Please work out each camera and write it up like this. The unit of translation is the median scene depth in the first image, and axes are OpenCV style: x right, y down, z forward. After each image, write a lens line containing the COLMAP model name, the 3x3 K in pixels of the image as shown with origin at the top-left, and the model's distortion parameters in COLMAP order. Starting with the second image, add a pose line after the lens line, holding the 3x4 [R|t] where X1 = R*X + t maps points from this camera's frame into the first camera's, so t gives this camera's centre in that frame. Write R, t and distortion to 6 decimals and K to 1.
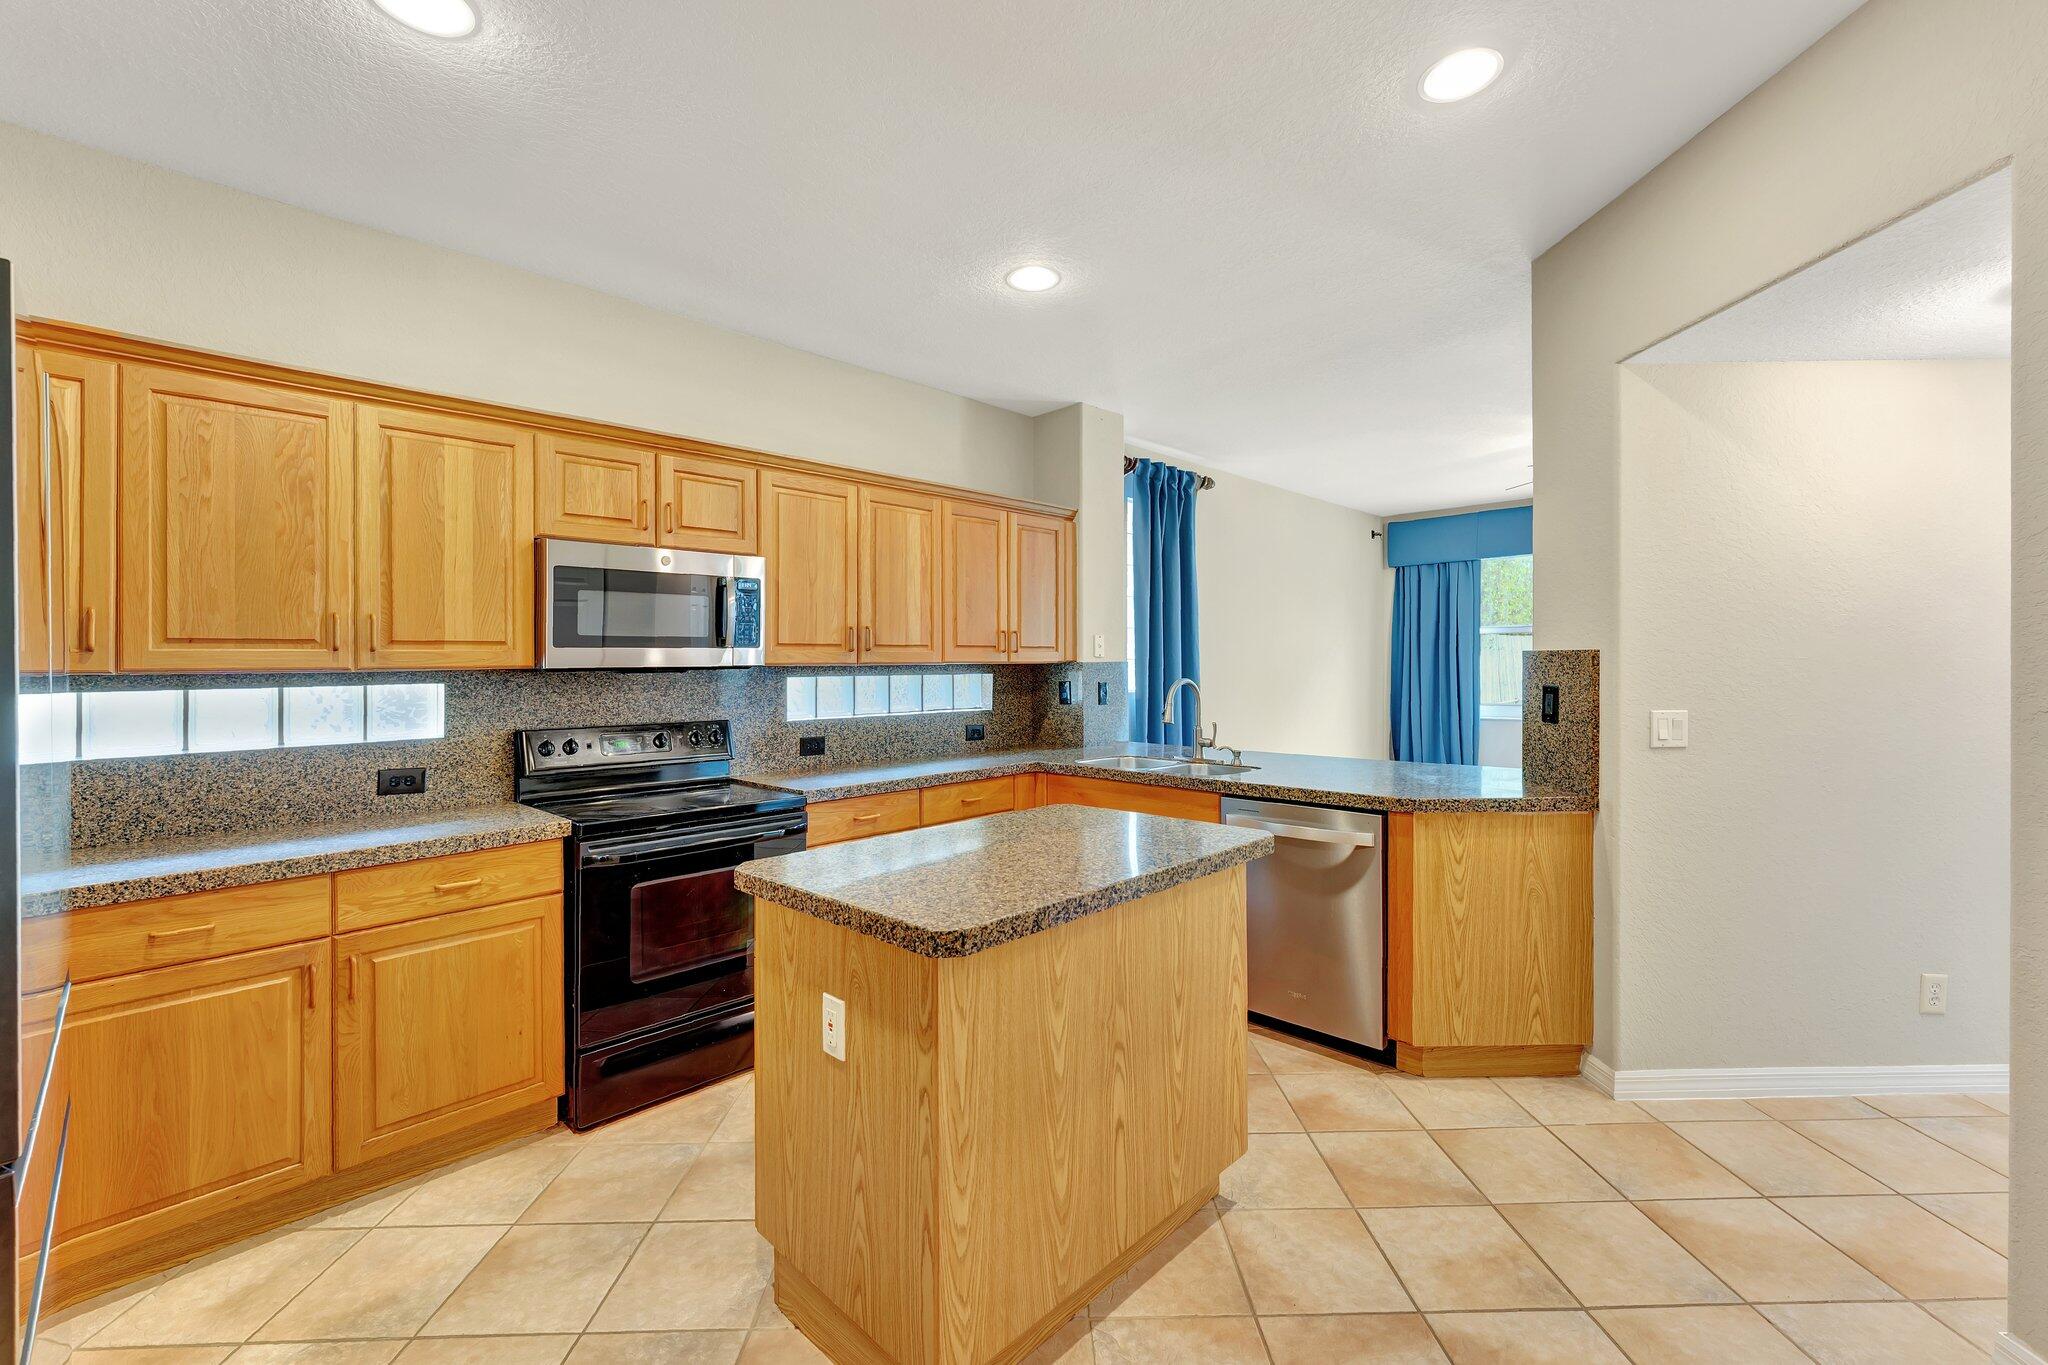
lens RADIAL K [[847.5, 0, 1025.8], [0, 847.5, 666.6], [0, 0, 1]] dist [-0.003799, -0.000297]
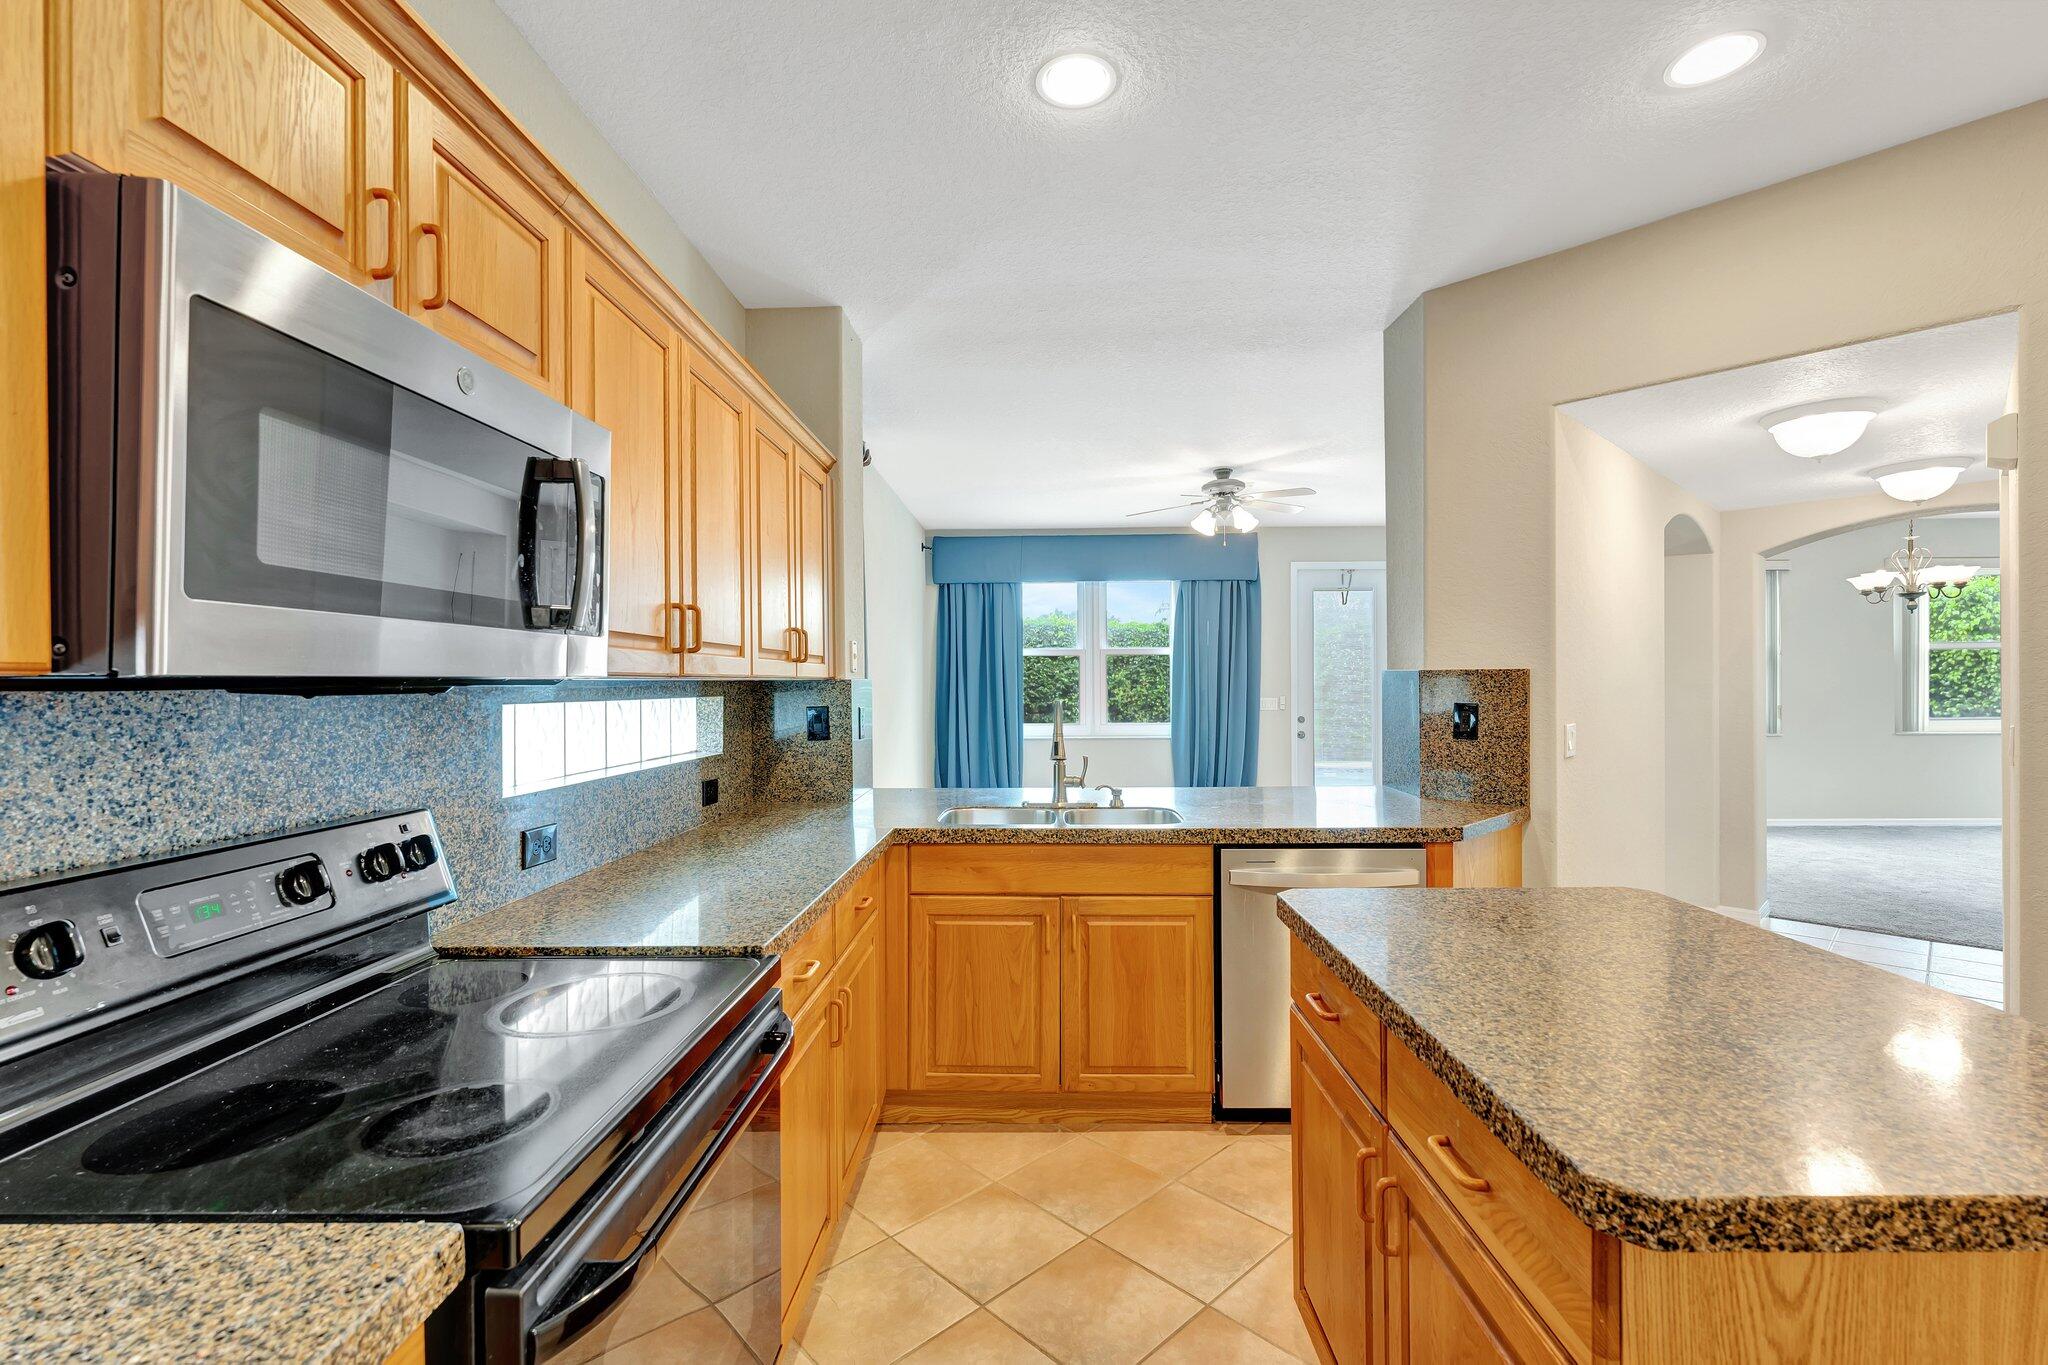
lens RADIAL K [[895.6, 0, 1034.0], [0, 895.6, 682.9], [0, 0, 1]] dist [0.001475, 0.000189]
pose [[0.726406, 0.005555, 0.687243, -0.509230], [0.000353, 0.999964, -0.008457, 0.006275], [-0.687265, 0.006386, 0.726378, 0.554733]]
